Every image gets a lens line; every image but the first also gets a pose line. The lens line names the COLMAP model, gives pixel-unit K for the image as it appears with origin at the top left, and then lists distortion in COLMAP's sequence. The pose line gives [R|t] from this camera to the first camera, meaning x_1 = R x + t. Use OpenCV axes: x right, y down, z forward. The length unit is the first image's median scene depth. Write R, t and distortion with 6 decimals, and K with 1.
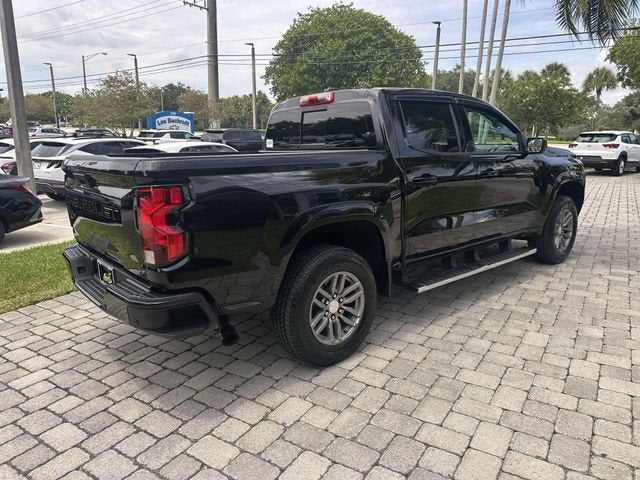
lens RADIAL K [[449.3, 0, 319.2], [0, 449.3, 238.6], [0, 0, 1]] dist [0.041176, -0.054454]
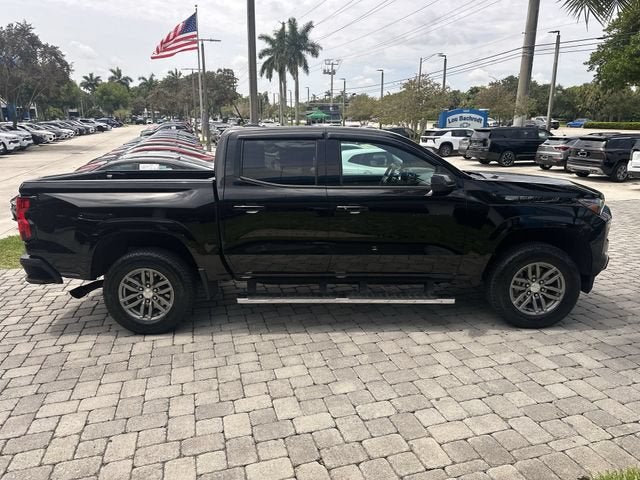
lens RADIAL K [[449.3, 0, 319.1], [0, 449.3, 236.9], [0, 0, 1]] dist [0.041176, -0.054454]
pose [[0.758442, 0.148141, -0.634680, 0.979721], [-0.140849, 0.988068, 0.062311, -0.135606], [0.636338, 0.042135, 0.770258, 0.201804]]
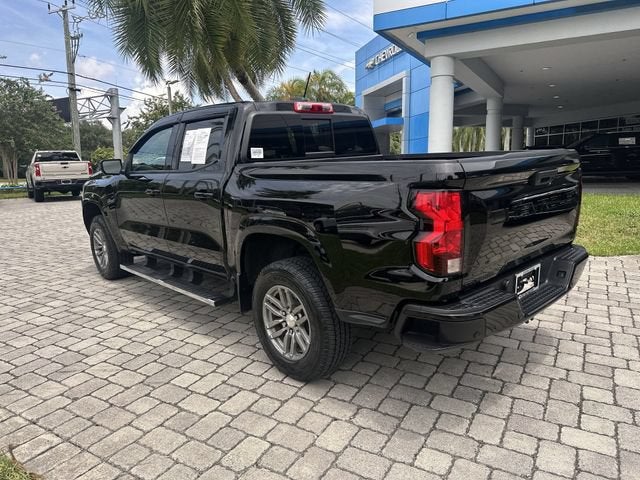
lens RADIAL K [[449.3, 0, 323.2], [0, 449.3, 238.3], [0, 0, 1]] dist [0.041176, -0.054454]
pose [[-0.046553, -0.169440, 0.984440, -1.001006], [0.247060, 0.952938, 0.175701, -0.199912], [-0.967881, 0.251395, -0.002501, 1.031248]]
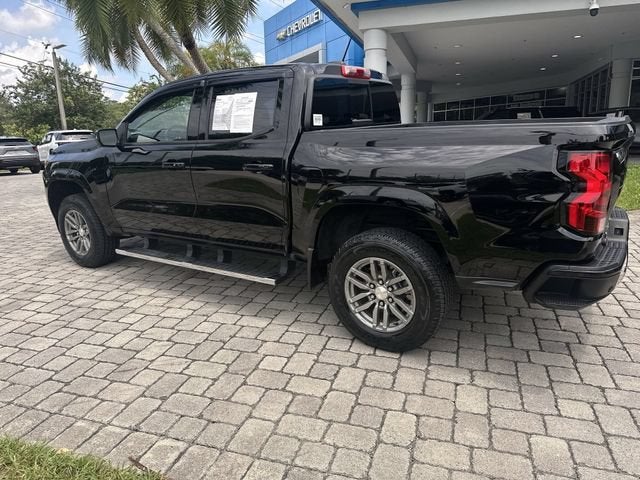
lens RADIAL K [[449.3, 0, 318.3], [0, 449.3, 237.1], [0, 0, 1]] dist [0.041176, -0.054454]
pose [[-0.261194, -0.210588, 0.942035, -0.927791], [0.242914, 0.930167, 0.275287, -0.262068], [-0.934222, 0.300737, -0.191799, 1.328269]]
